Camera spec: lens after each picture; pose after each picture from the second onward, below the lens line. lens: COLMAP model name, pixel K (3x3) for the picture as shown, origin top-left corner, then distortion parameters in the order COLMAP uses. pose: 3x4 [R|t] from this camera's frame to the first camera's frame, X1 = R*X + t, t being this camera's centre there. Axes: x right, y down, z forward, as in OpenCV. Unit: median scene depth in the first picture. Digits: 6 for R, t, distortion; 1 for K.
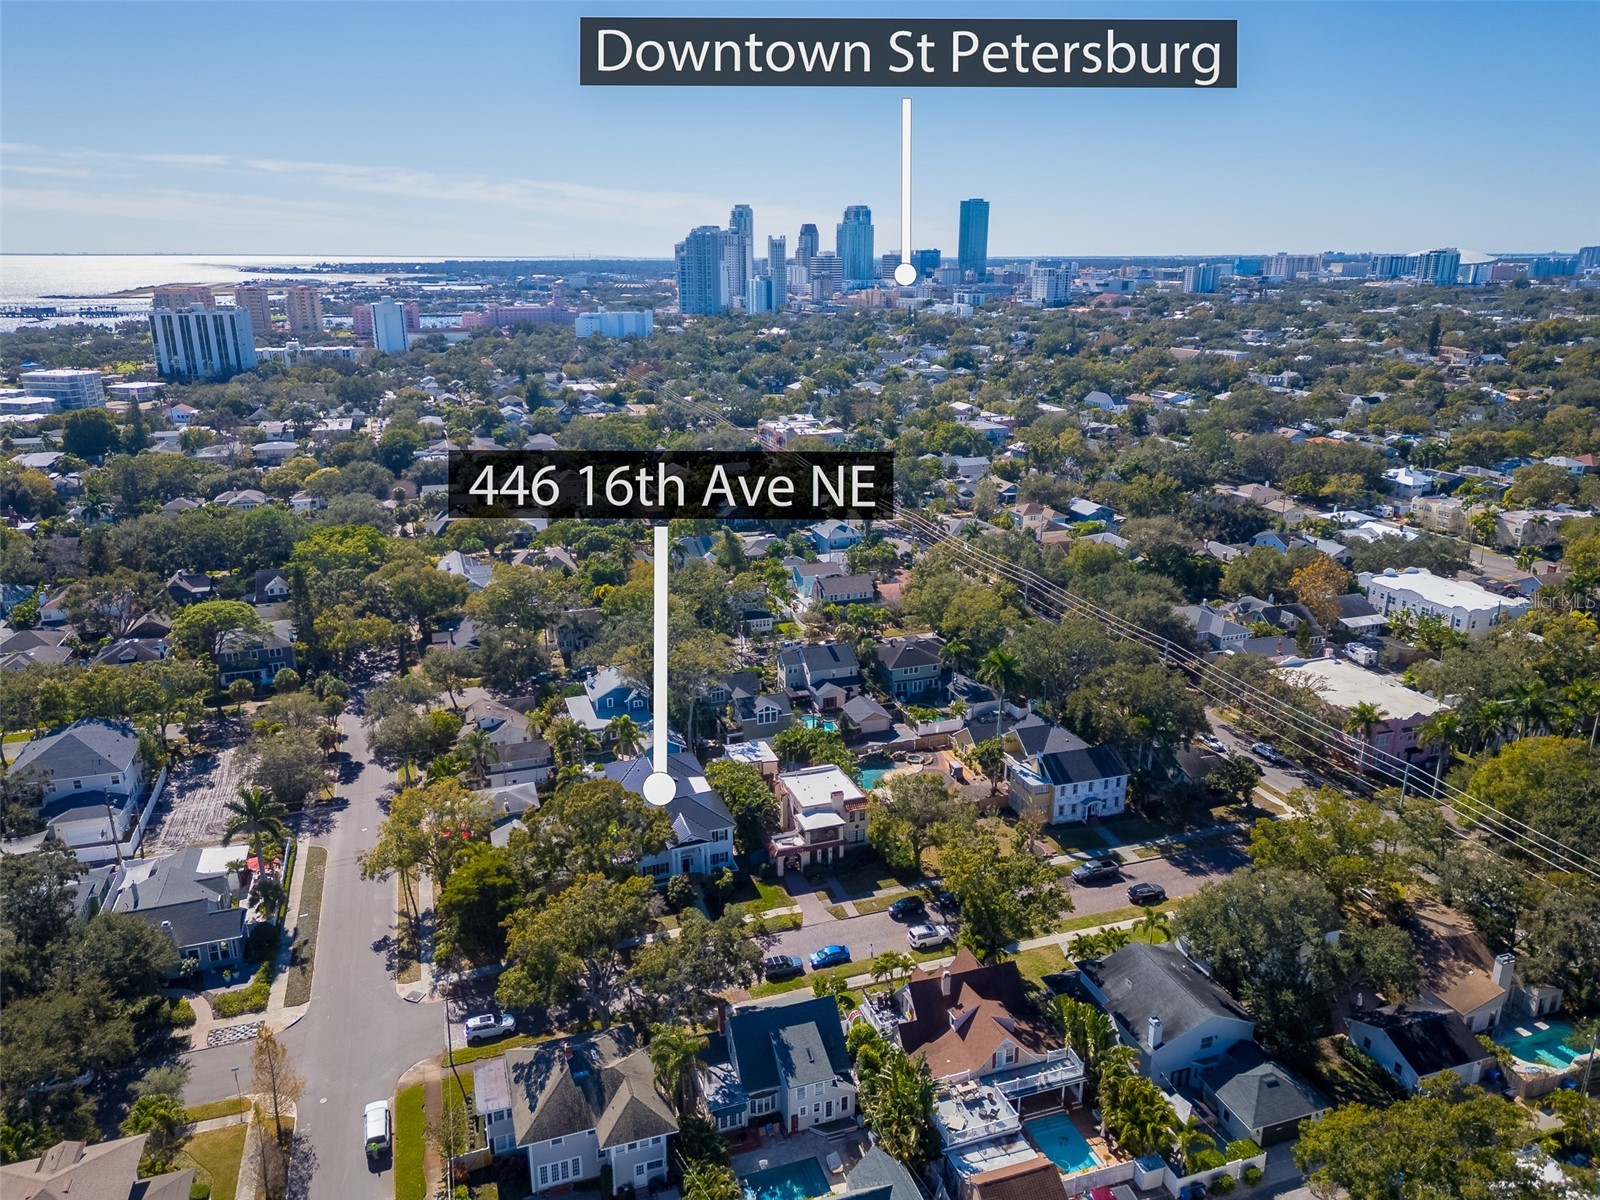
lens RADIAL K [[1125.0, 0, 799.1], [0, 1125.0, 586.6], [0, 0, 1]] dist [0.039674, -0.039800]
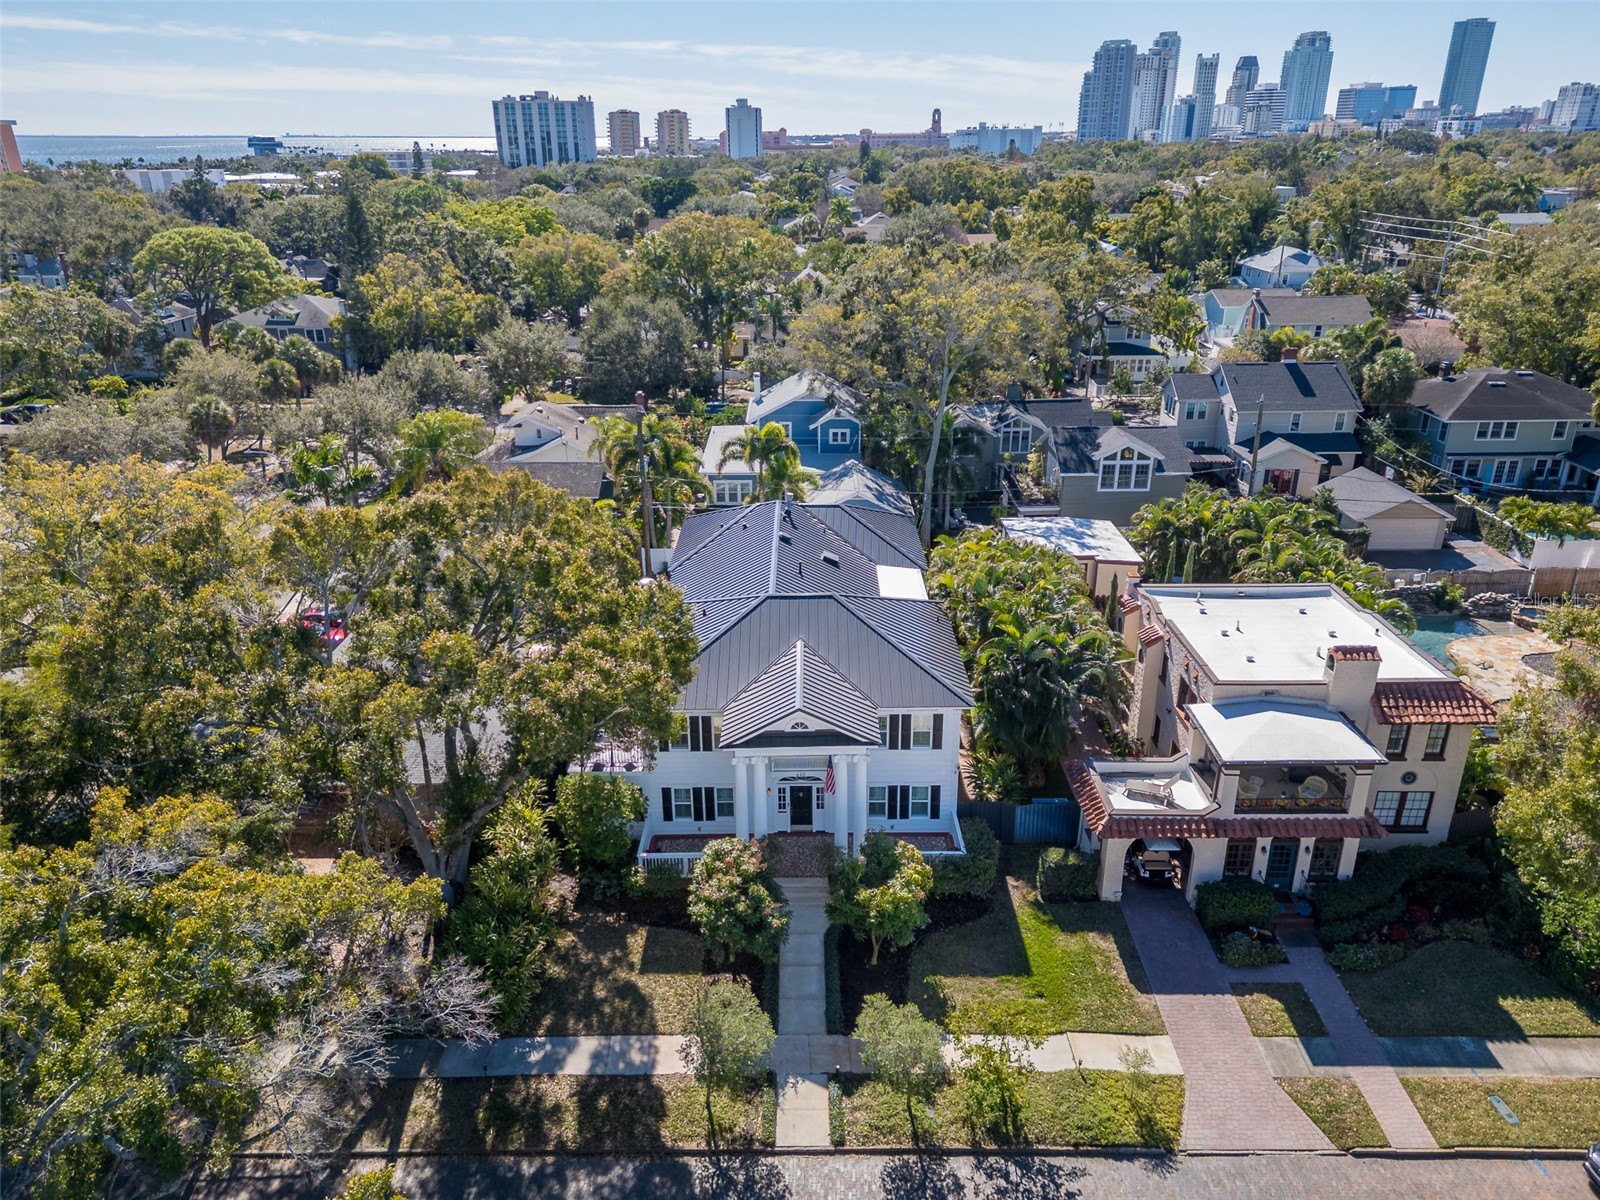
lens RADIAL K [[1125.0, 0, 794.7], [0, 1125.0, 598.7], [0, 0, 1]] dist [0.039674, -0.039800]
pose [[0.943791, 0.118798, -0.308458, -0.010806], [-0.088652, 0.989968, 0.110023, 0.133112], [0.318434, -0.076493, 0.944854, 0.606221]]
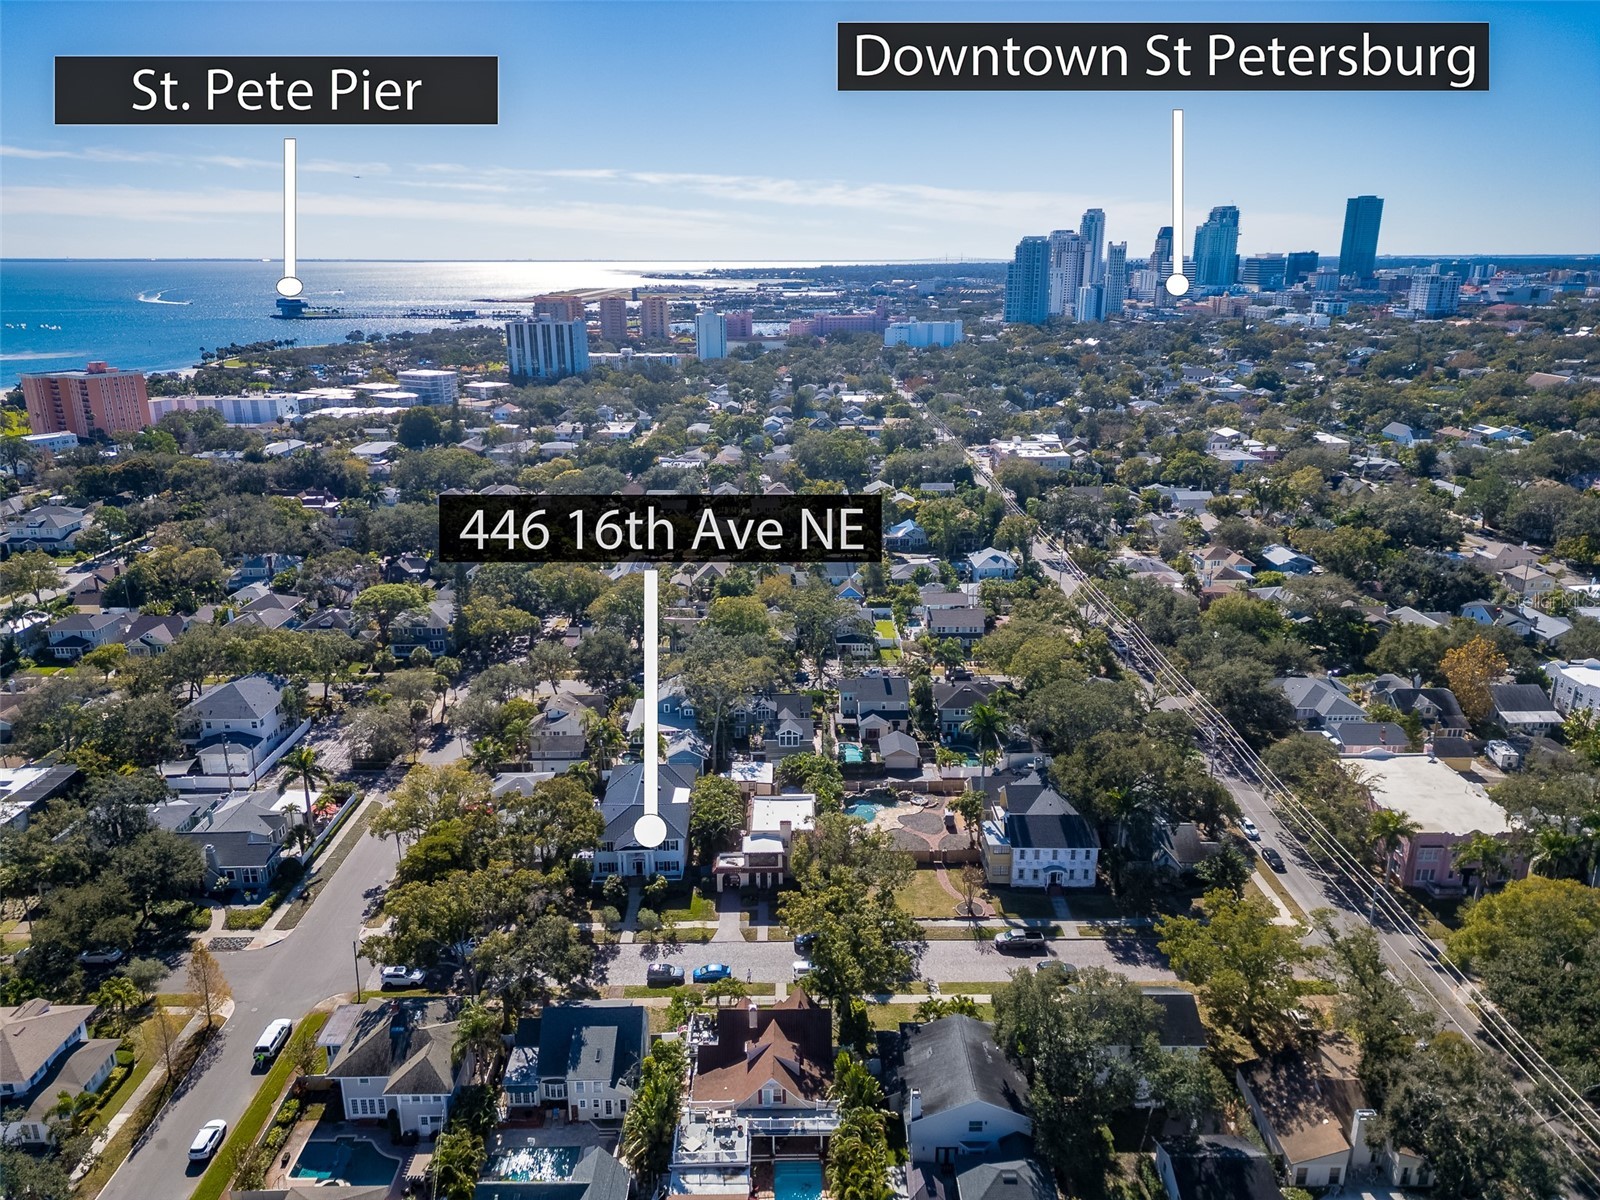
lens RADIAL K [[1125.0, 0, 811.3], [0, 1125.0, 608.0], [0, 0, 1]] dist [0.039674, -0.039800]
pose [[0.951097, 0.091820, -0.294931, 0.304372], [-0.086474, 0.995767, 0.031148, -0.043504], [0.296542, -0.004121, 0.955011, 0.009108]]
